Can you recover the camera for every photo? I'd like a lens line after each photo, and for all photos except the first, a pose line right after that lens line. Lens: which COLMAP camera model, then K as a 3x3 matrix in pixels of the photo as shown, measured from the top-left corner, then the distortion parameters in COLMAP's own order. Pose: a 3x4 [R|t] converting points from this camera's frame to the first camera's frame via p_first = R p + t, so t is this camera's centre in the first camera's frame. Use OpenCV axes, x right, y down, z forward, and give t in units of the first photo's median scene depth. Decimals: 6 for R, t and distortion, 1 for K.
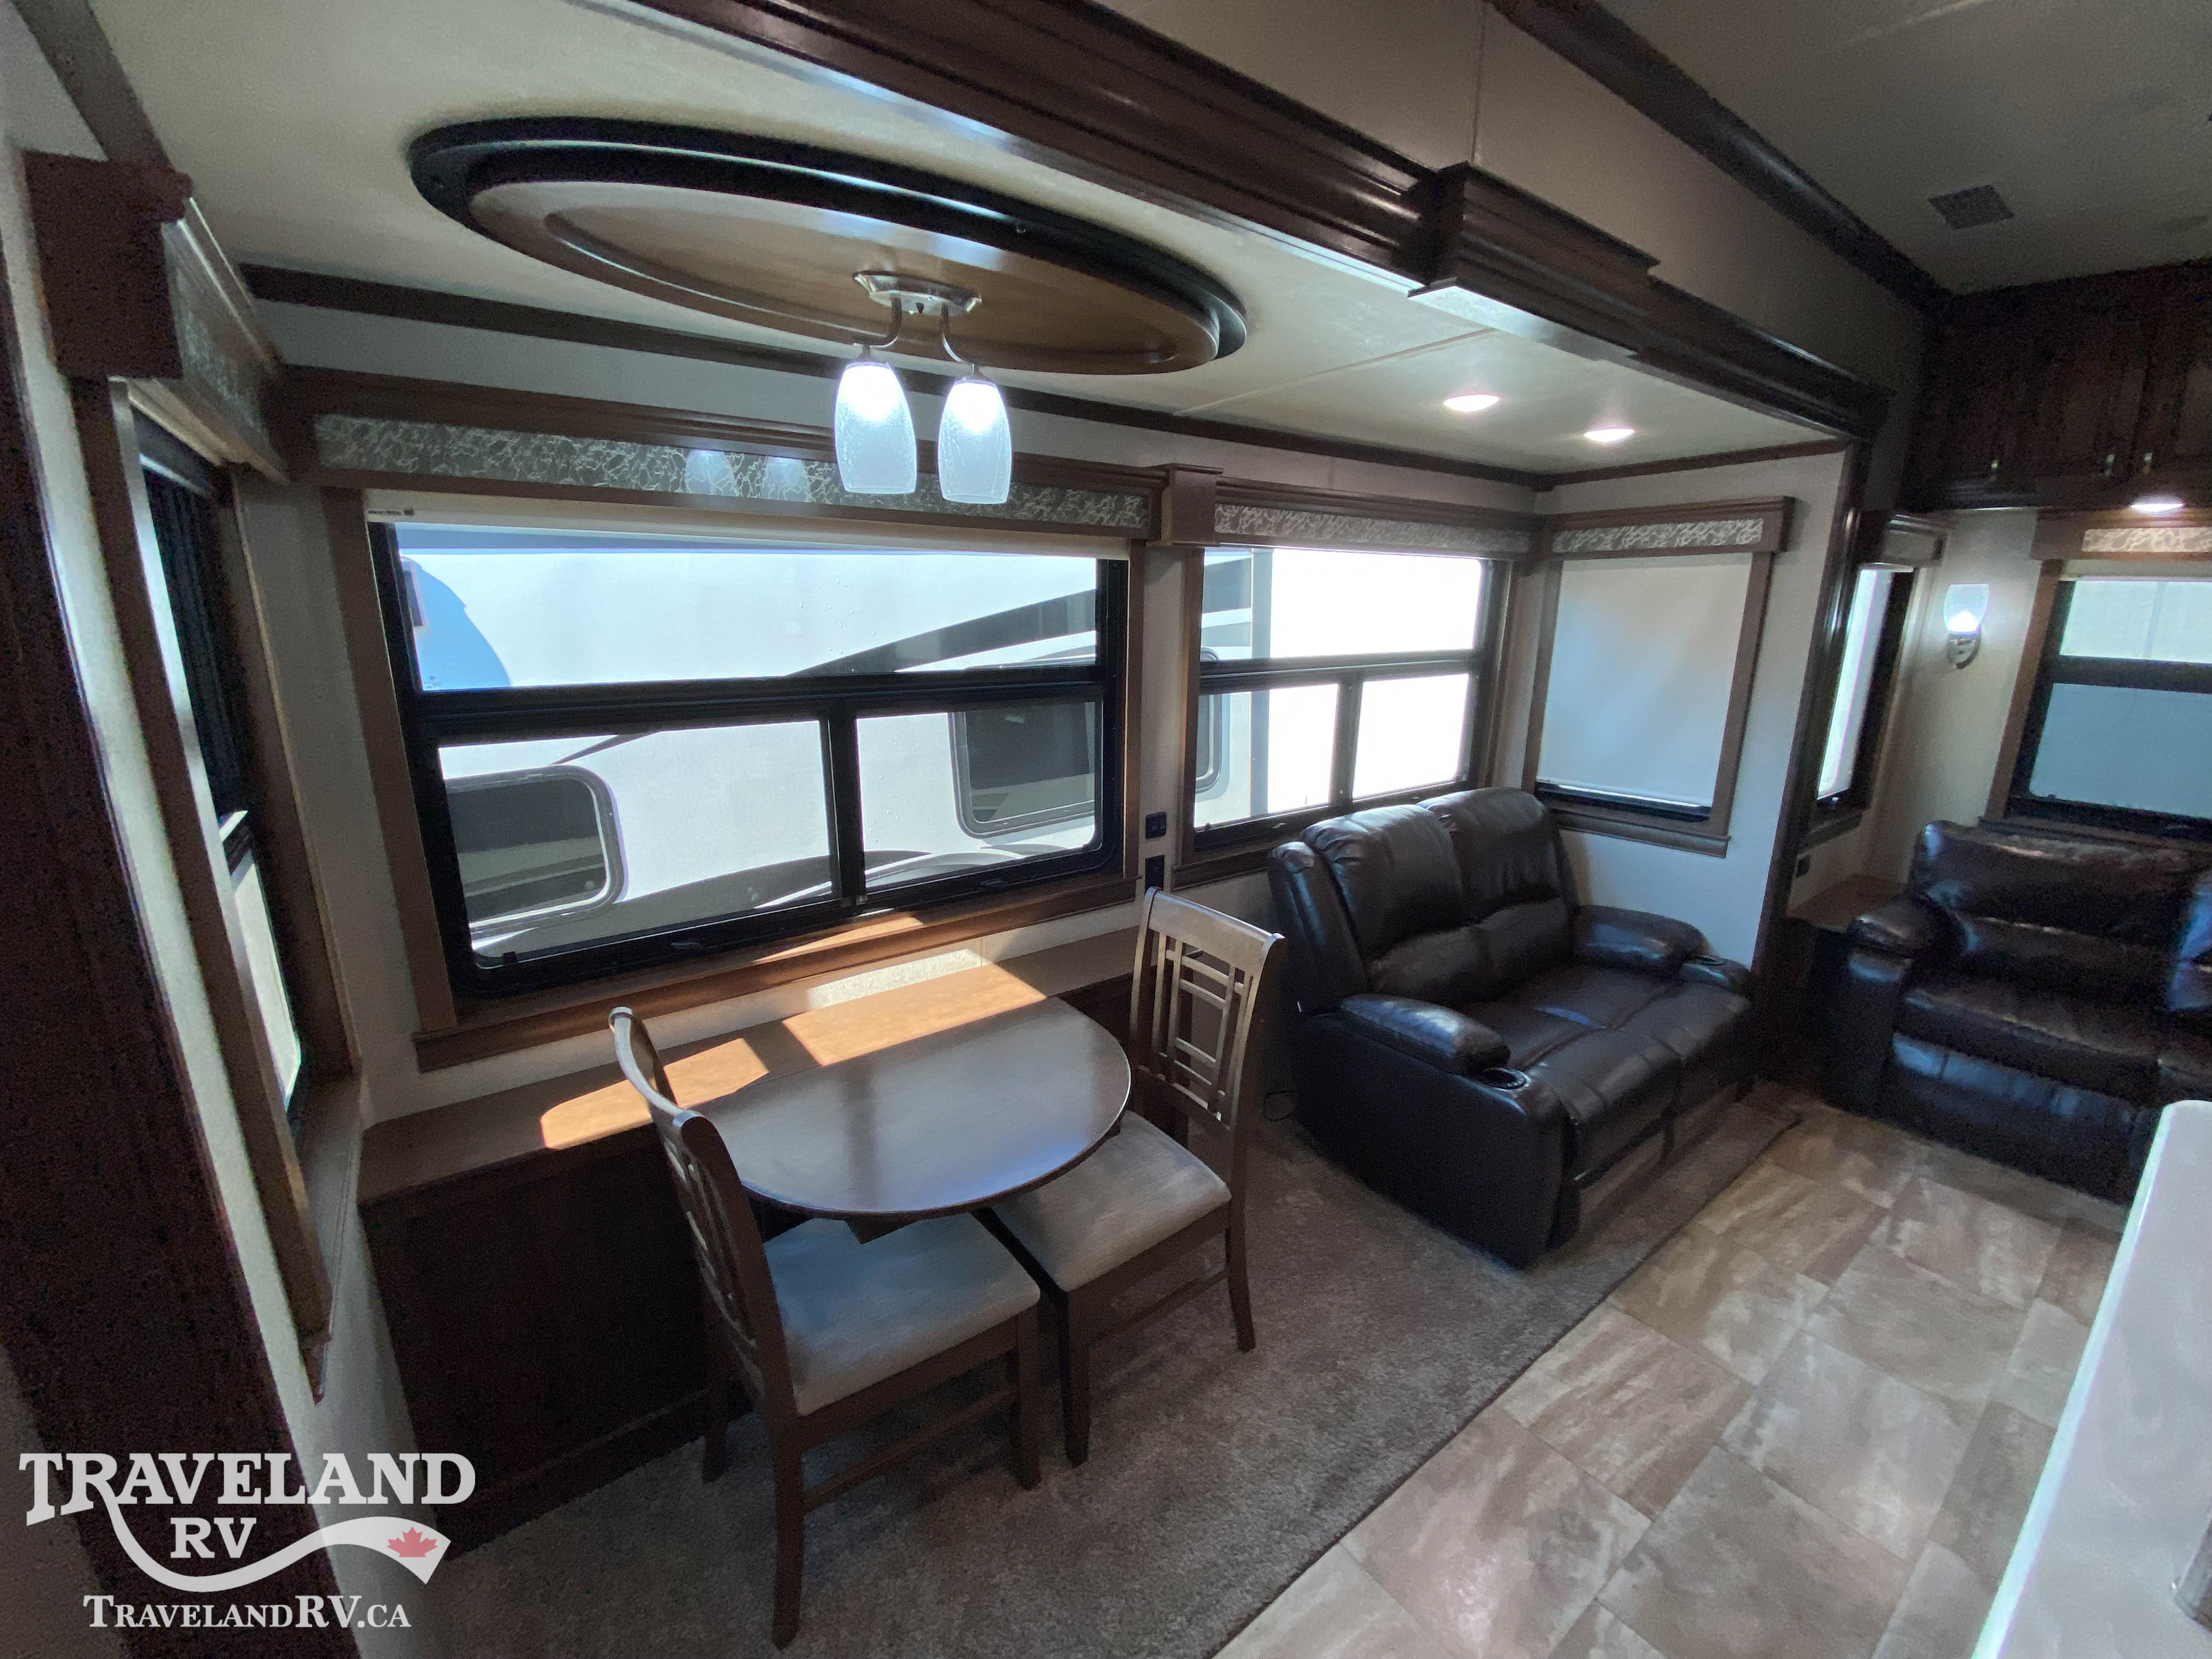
lens RADIAL K [[885.5, 0, 1107.3], [0, 885.5, 830.3], [0, 0, 1]] dist [0.005337, -0.013480]
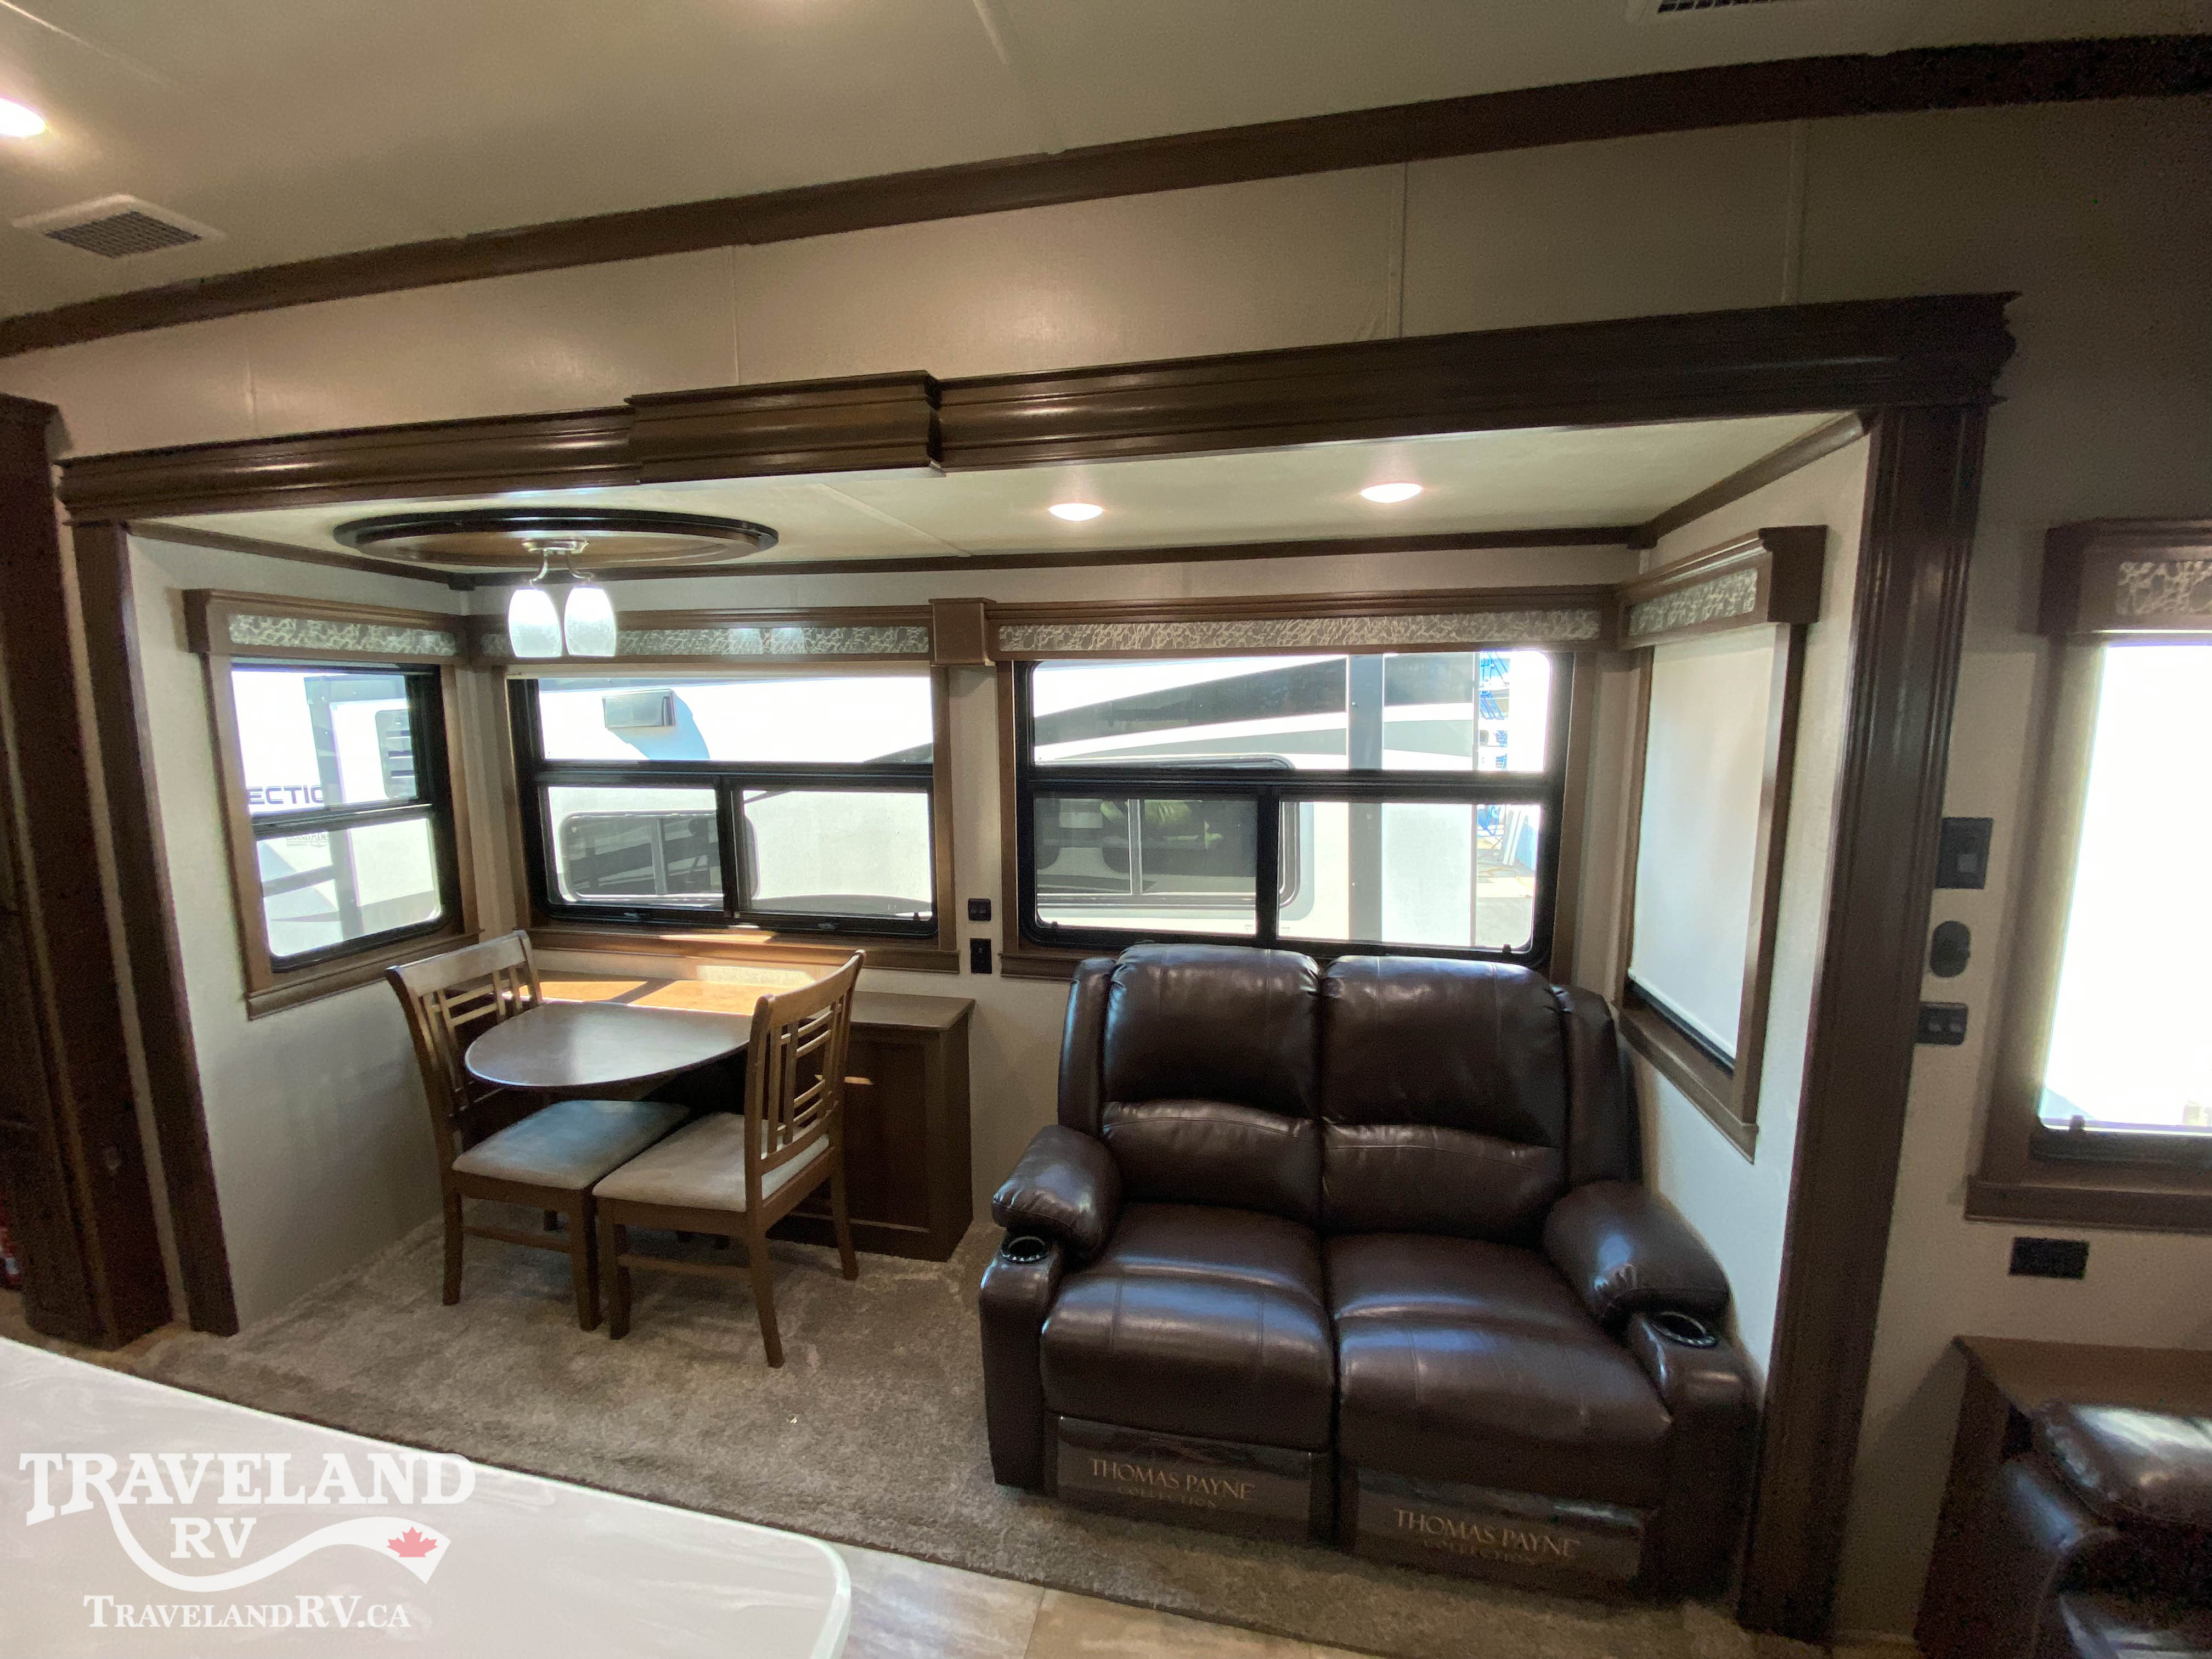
lens RADIAL K [[885.5, 0, 1118.6], [0, 885.5, 828.5], [0, 0, 1]] dist [0.005337, -0.013480]
pose [[0.669910, 0.099118, -0.735796, 0.909728], [-0.173982, 0.984411, -0.025794, -0.100376], [0.721769, 0.145295, 0.676712, 0.341158]]
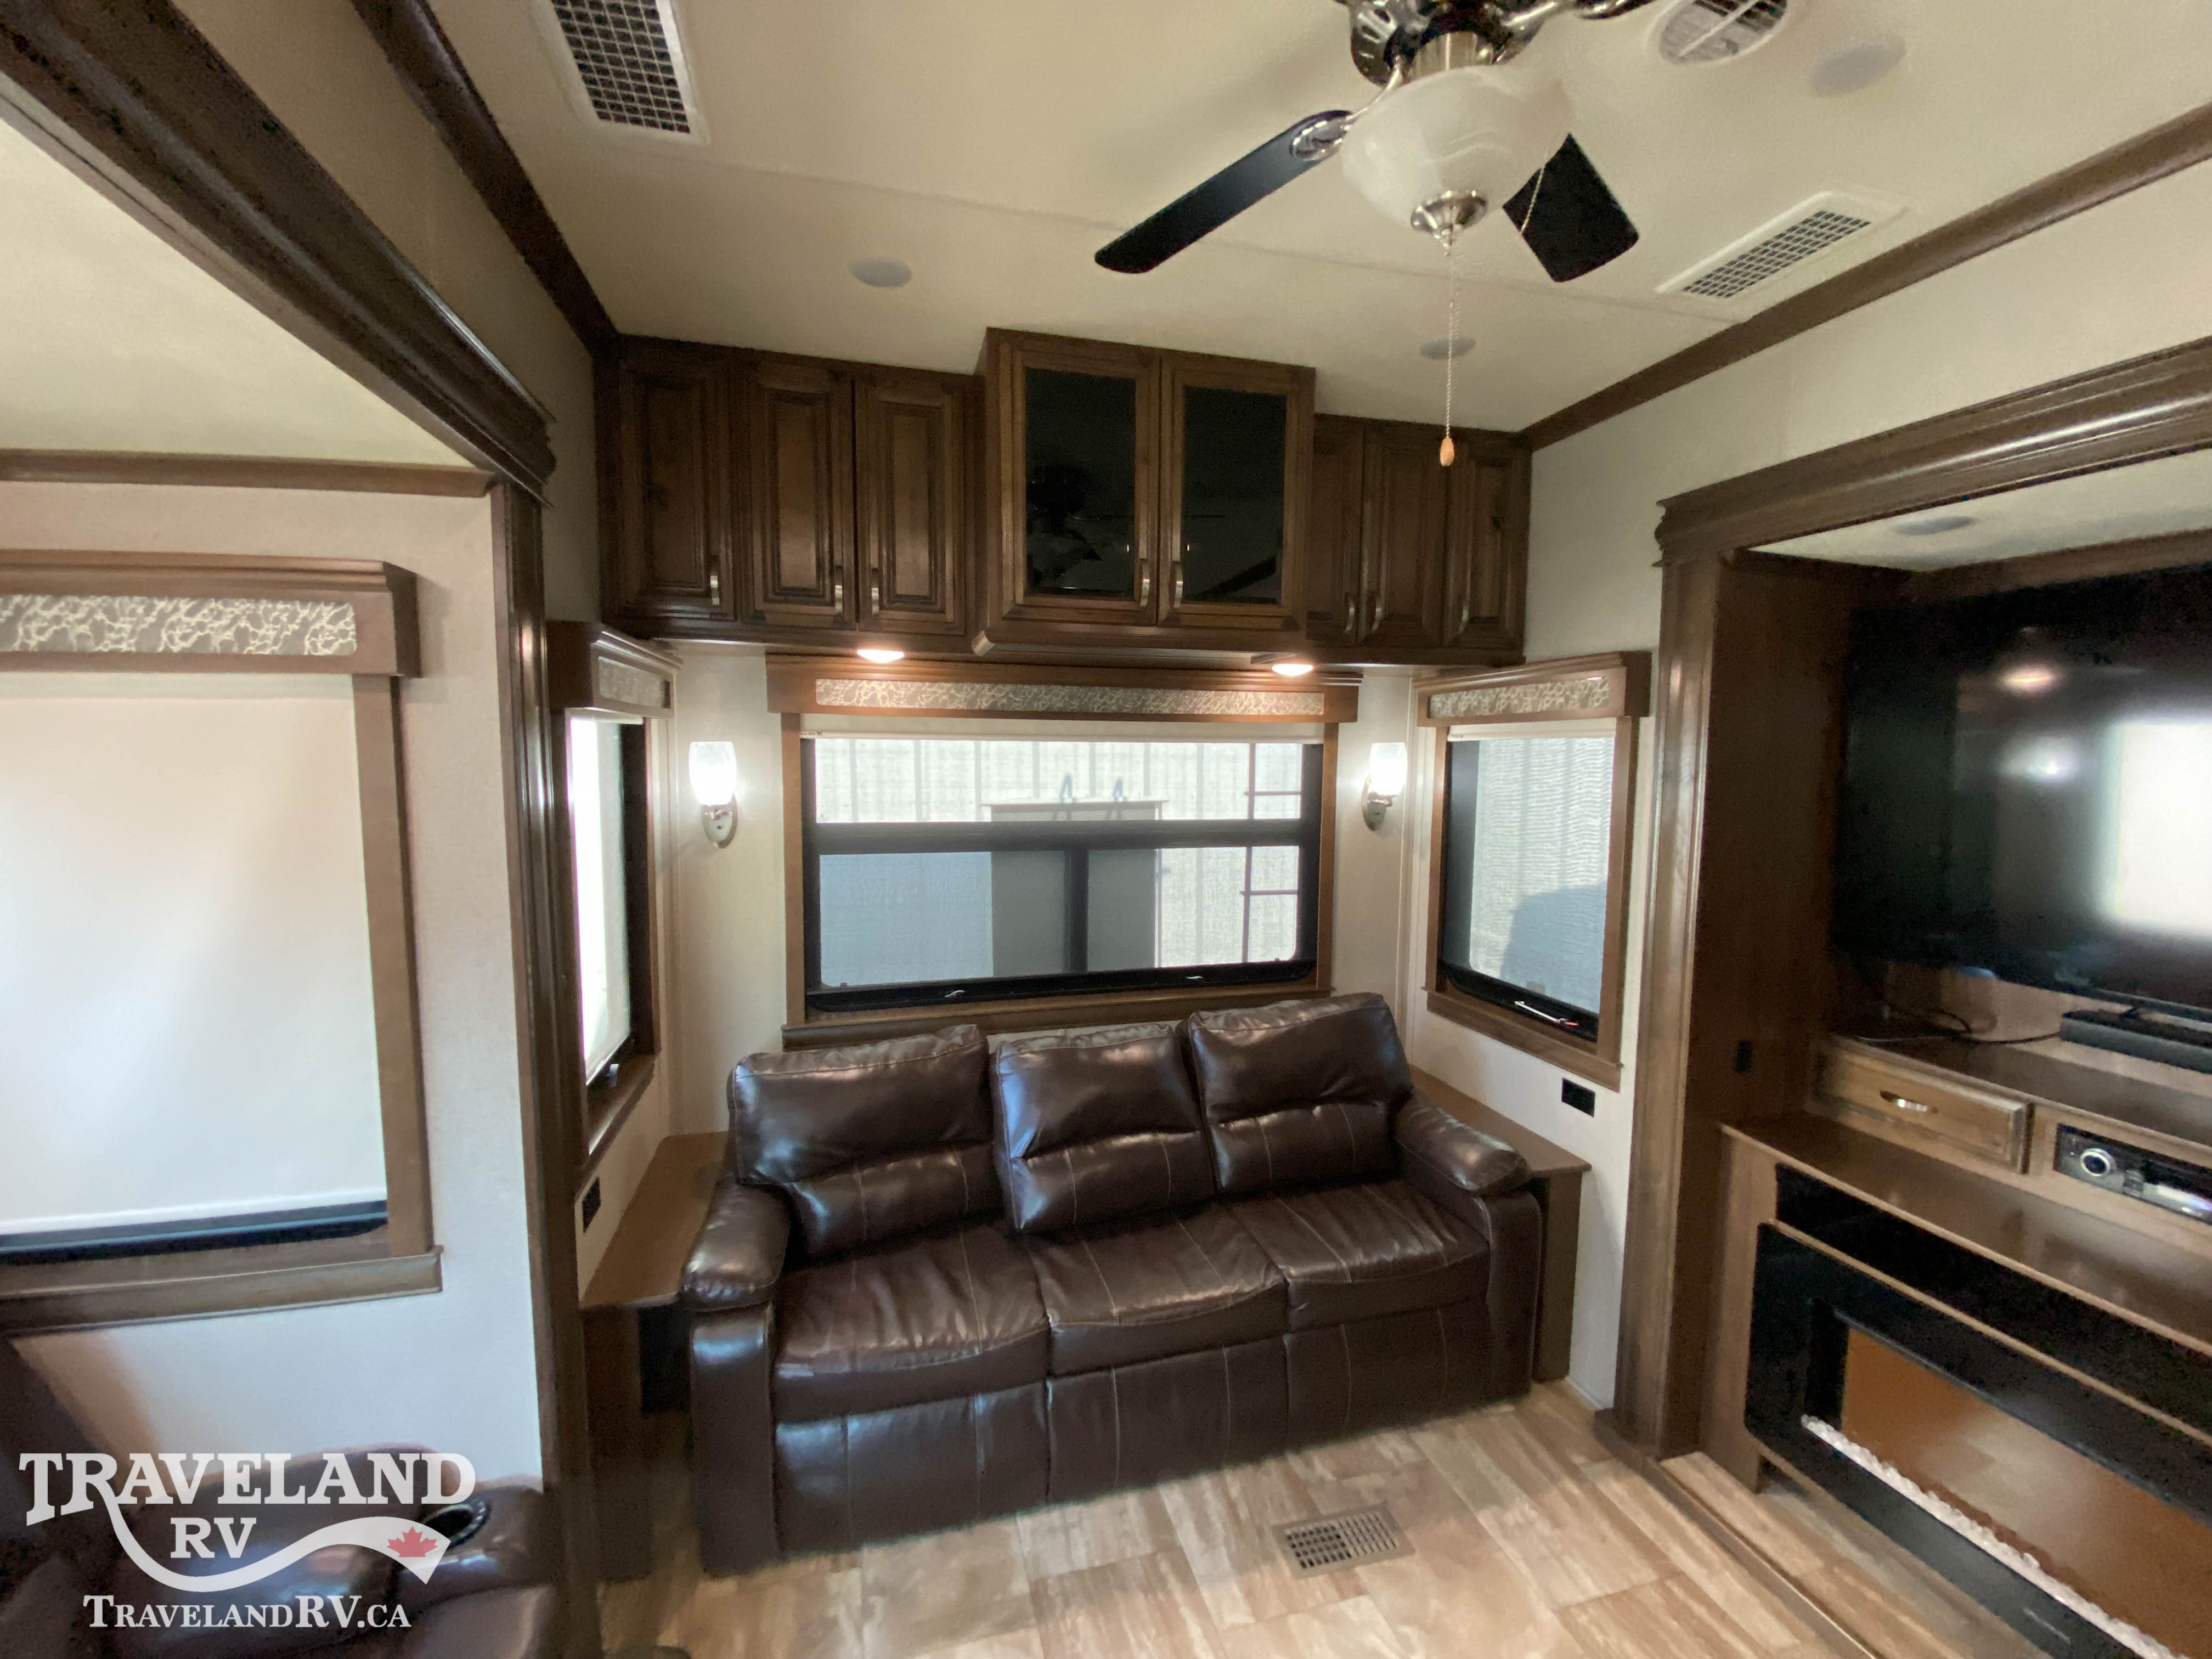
lens RADIAL K [[885.5, 0, 1096.4], [0, 885.5, 829.7], [0, 0, 1]] dist [0.005337, -0.013480]
pose [[0.365671, -0.077633, 0.927501, 0.440470], [0.215179, 0.976570, -0.003094, -0.149102], [-0.905529, 0.200710, 0.373808, 0.487134]]
